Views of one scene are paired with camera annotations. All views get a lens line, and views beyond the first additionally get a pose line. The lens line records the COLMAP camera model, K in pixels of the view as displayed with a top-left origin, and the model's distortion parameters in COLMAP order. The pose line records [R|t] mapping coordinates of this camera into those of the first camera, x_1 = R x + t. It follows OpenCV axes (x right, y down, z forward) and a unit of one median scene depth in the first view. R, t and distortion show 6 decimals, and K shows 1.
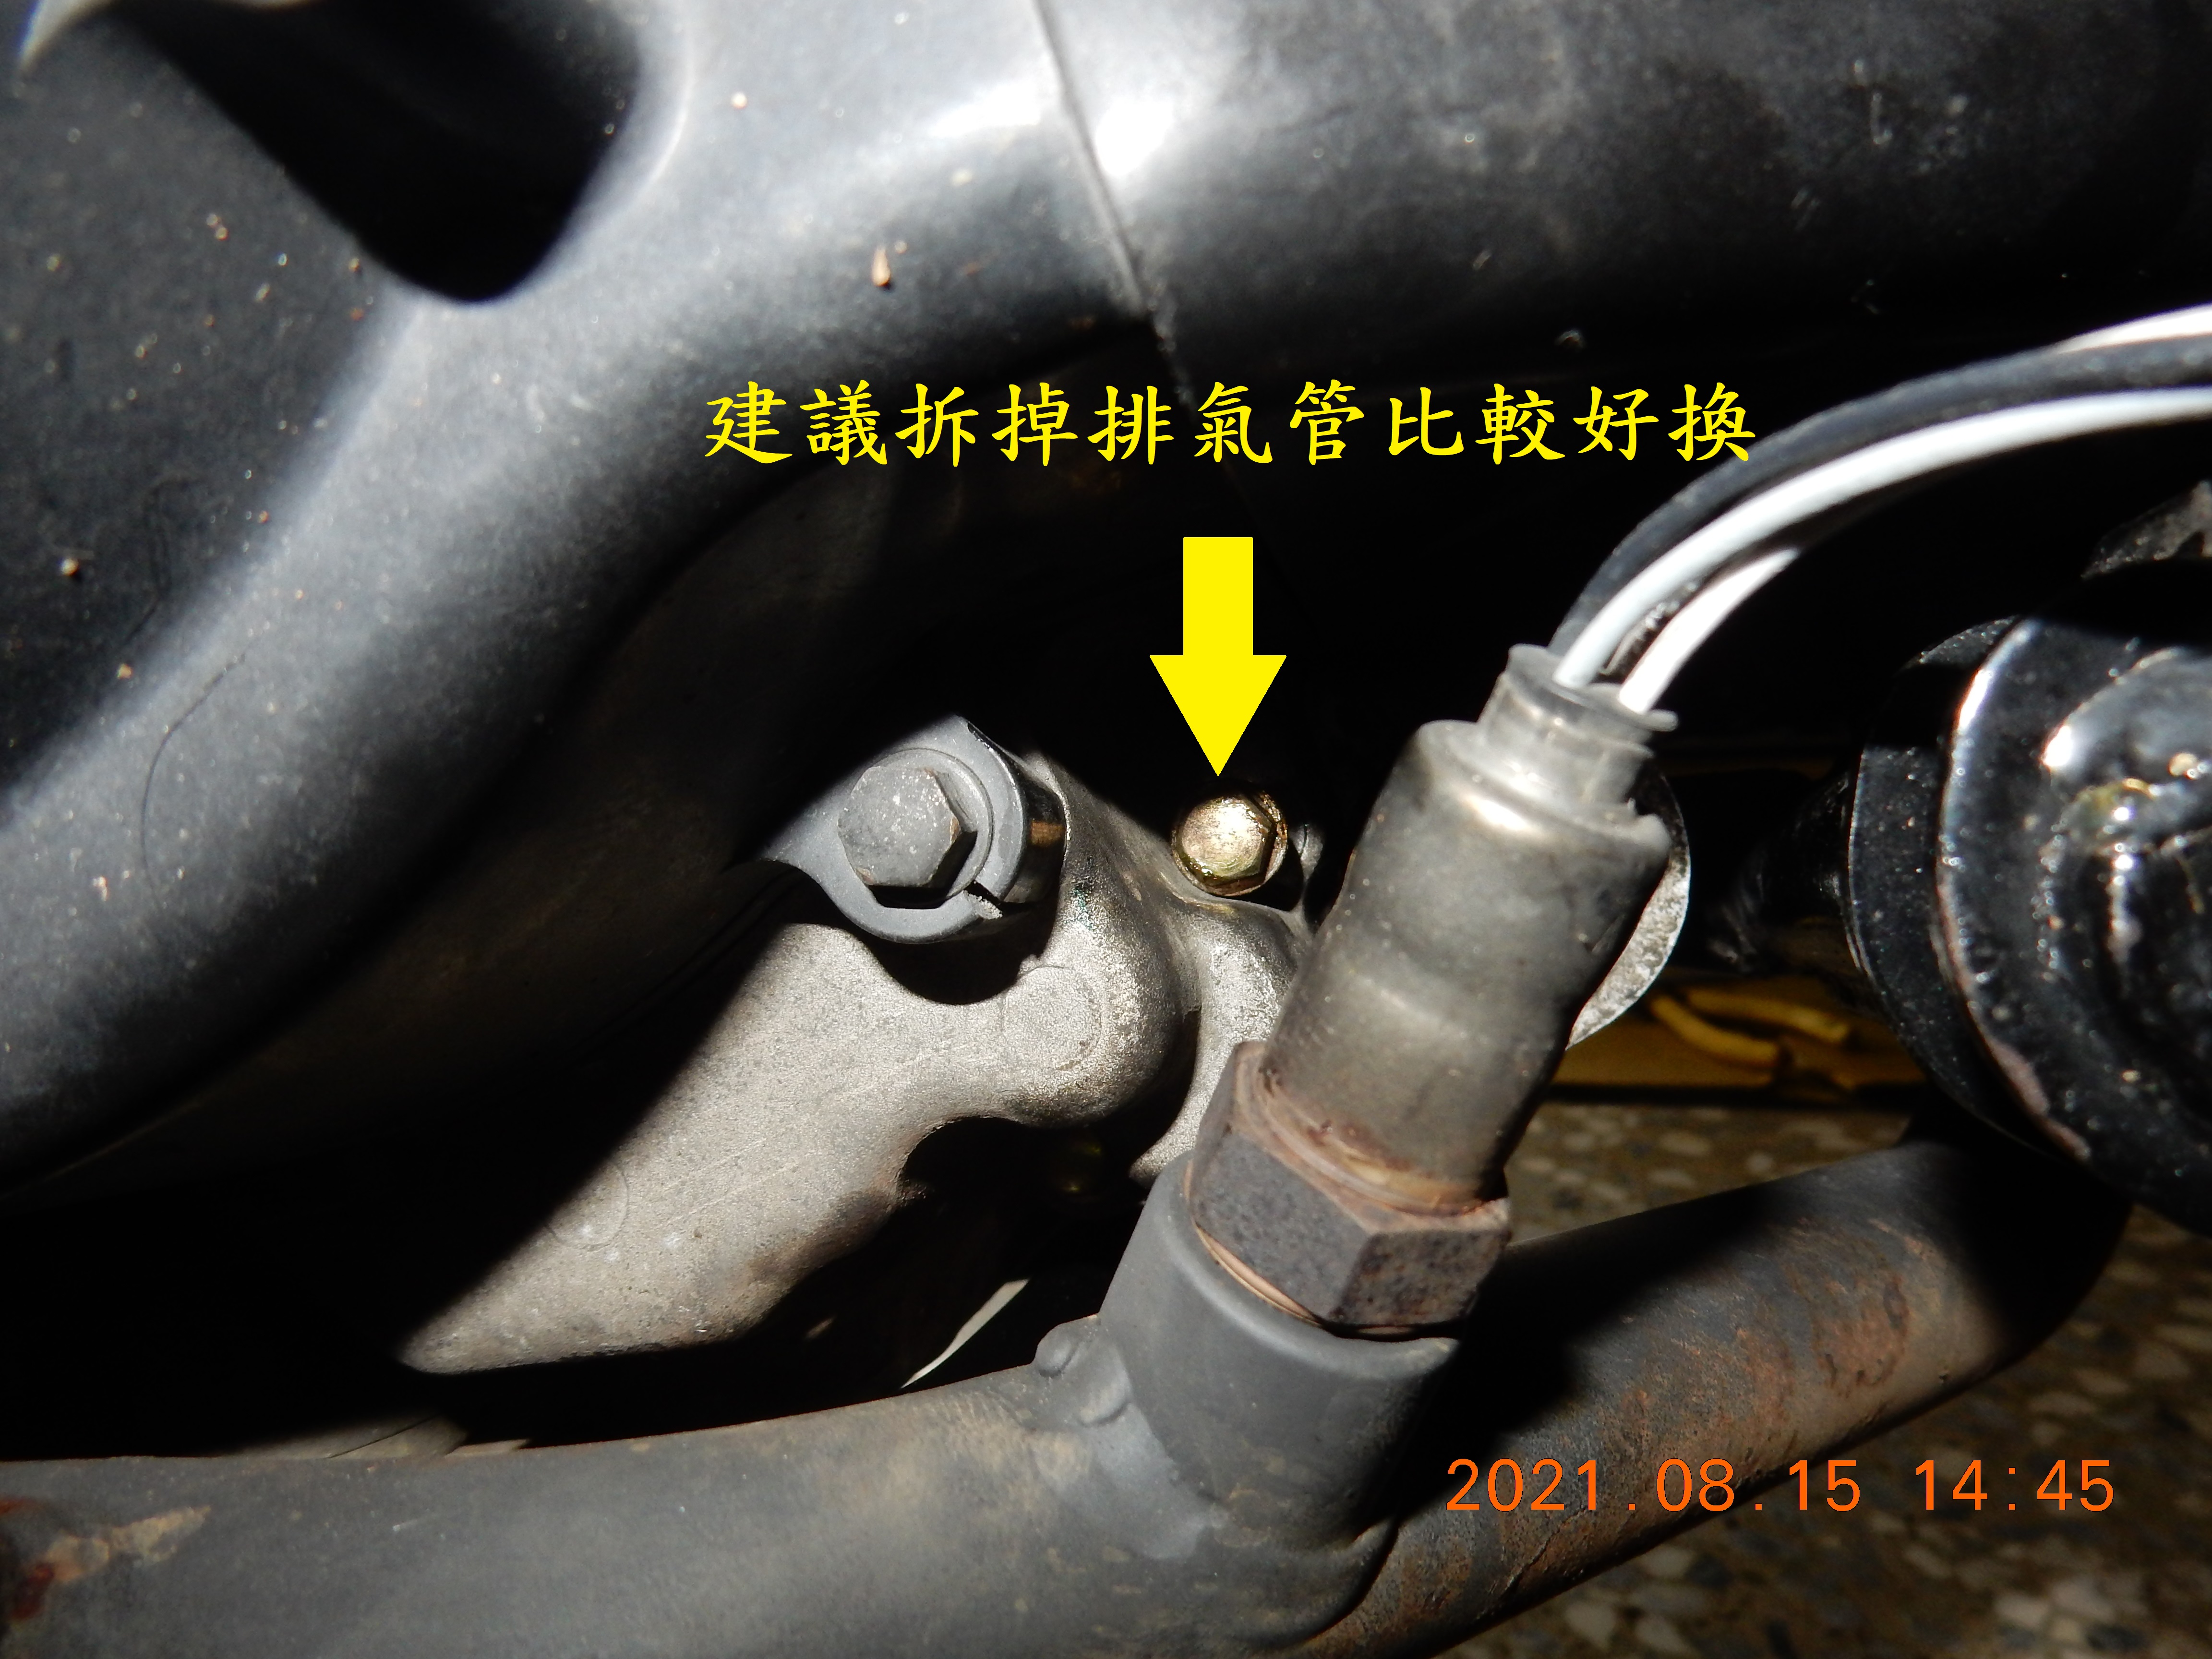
lens RADIAL K [[1636.3, 0, 1117.7], [0, 1636.3, 868.1], [0, 0, 1]] dist [0.019934, -0.020700]
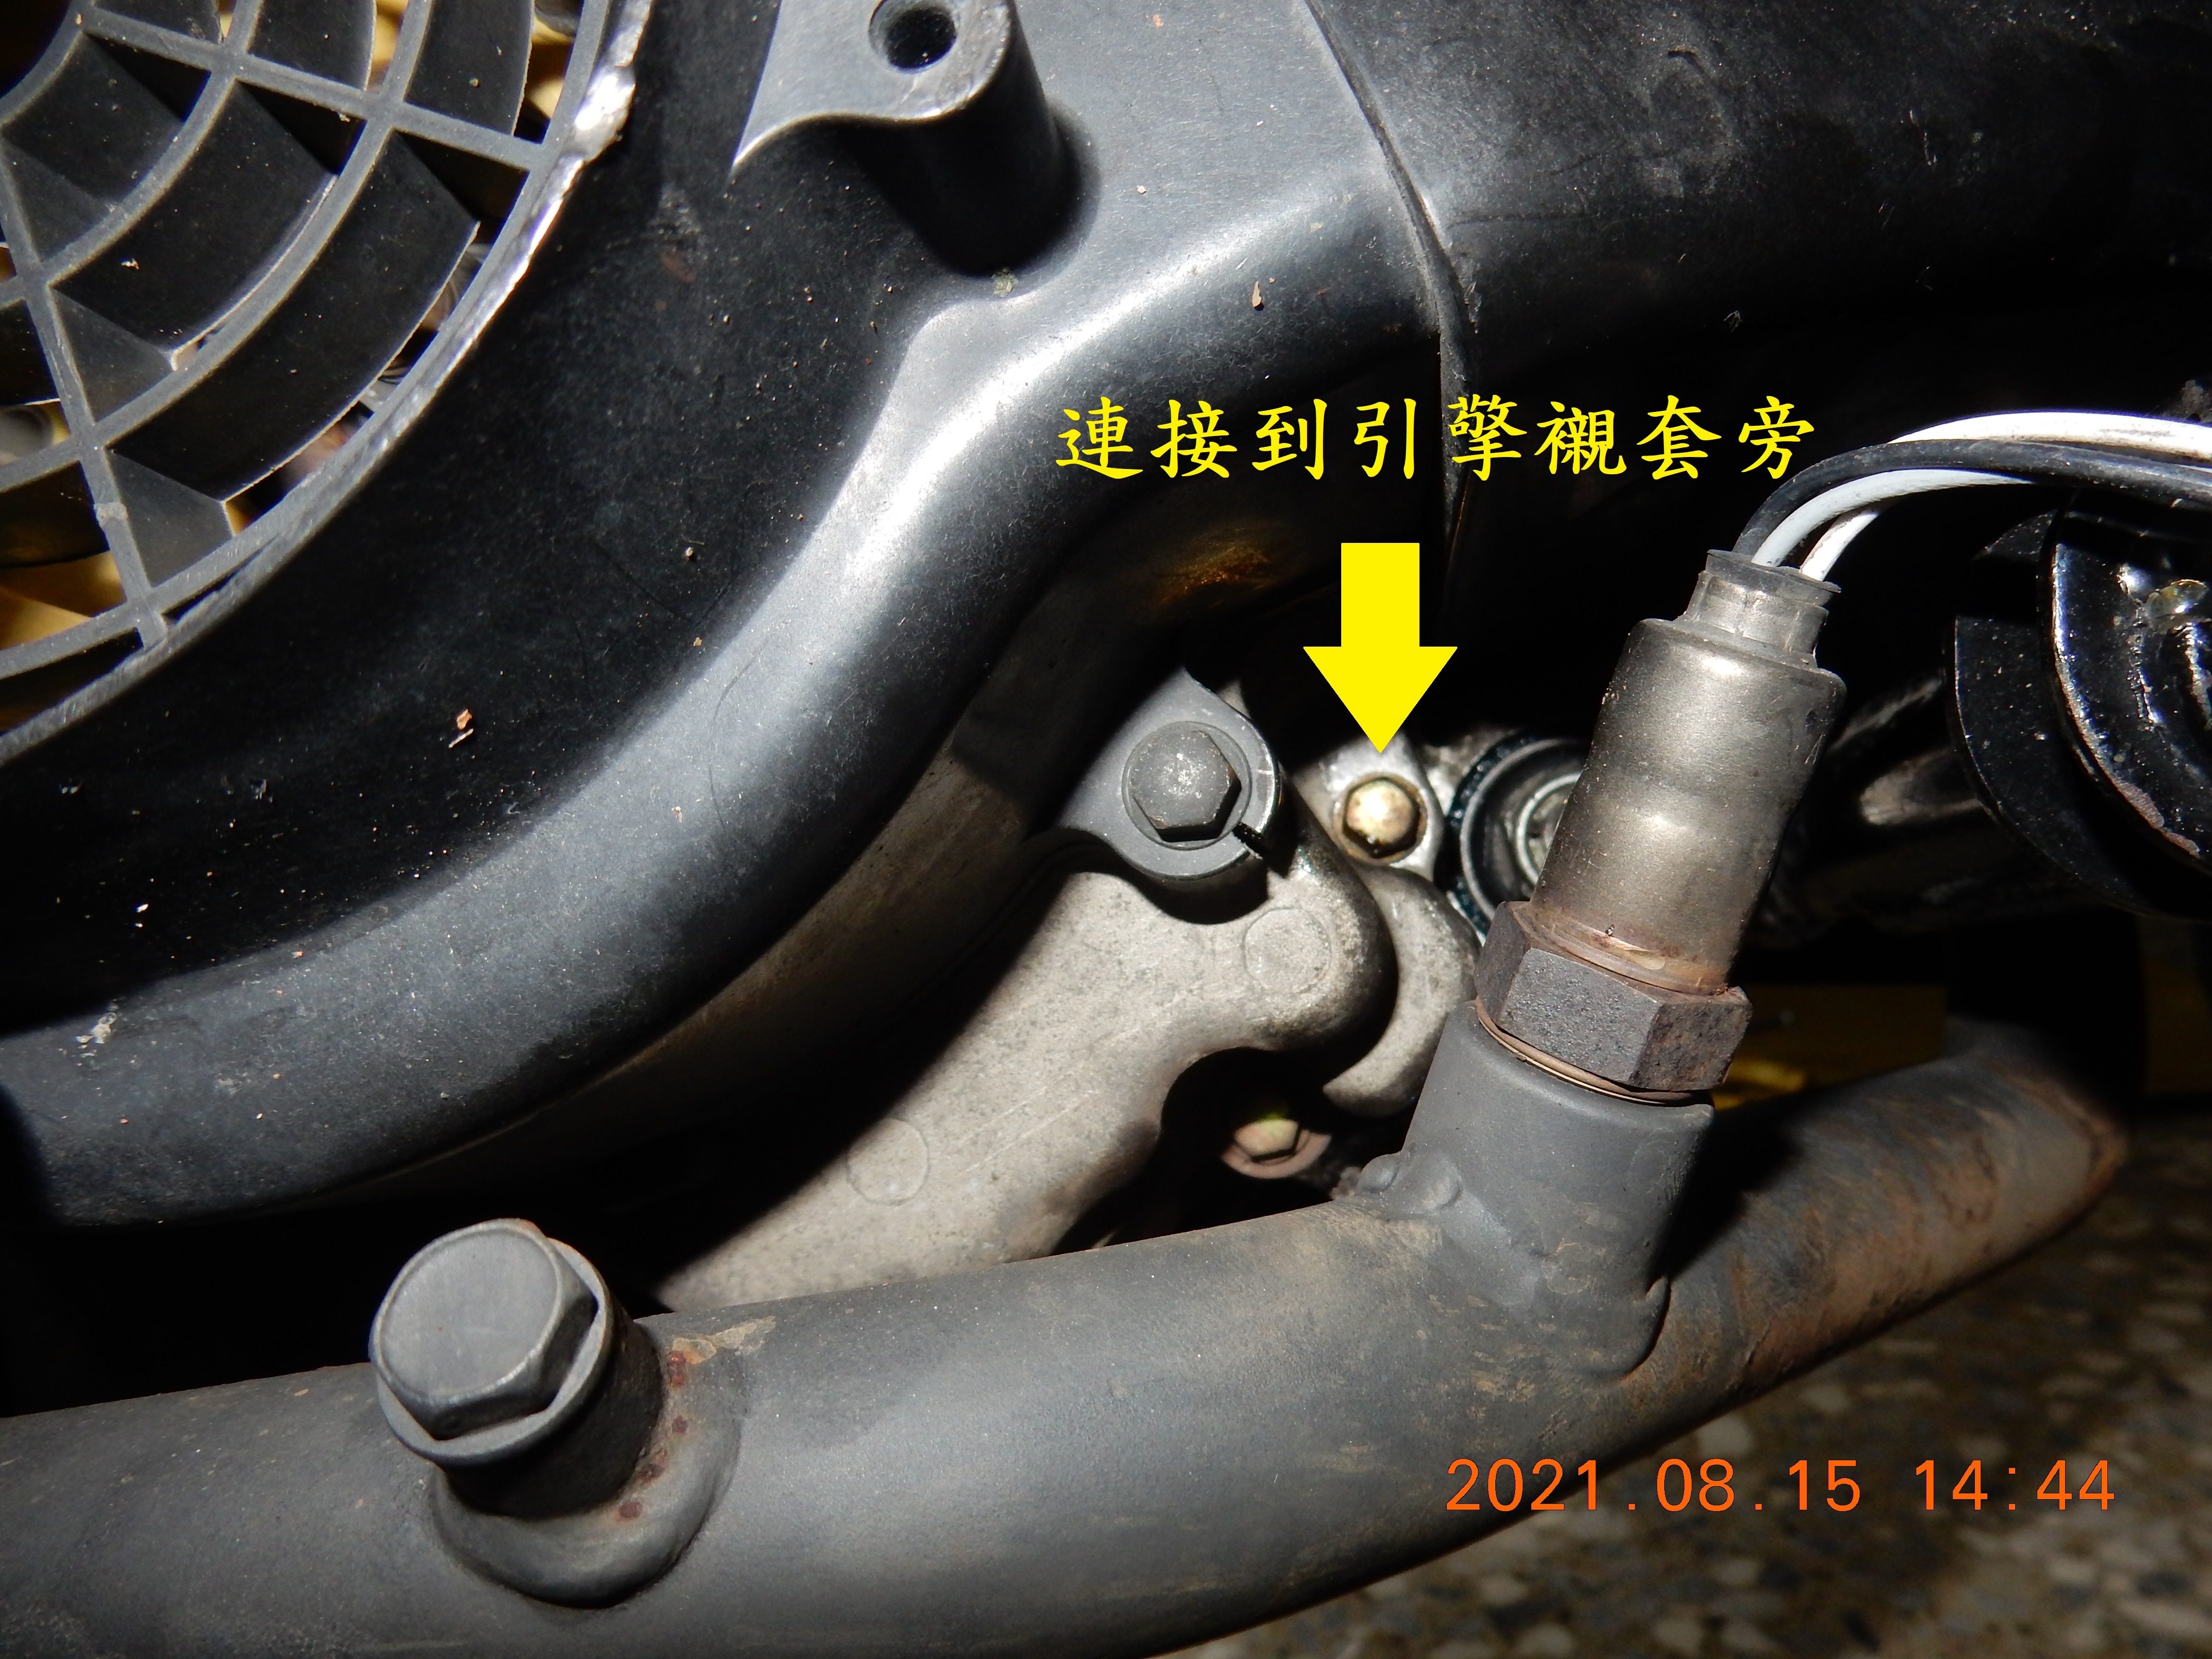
lens RADIAL K [[1636.3, 0, 1115.9], [0, 1636.3, 869.4], [0, 0, 1]] dist [0.019934, -0.020700]
pose [[0.993510, -0.094867, 0.062753, -0.350697], [0.101020, 0.989486, -0.103500, 0.215026], [-0.052274, 0.109168, 0.992648, -0.275643]]
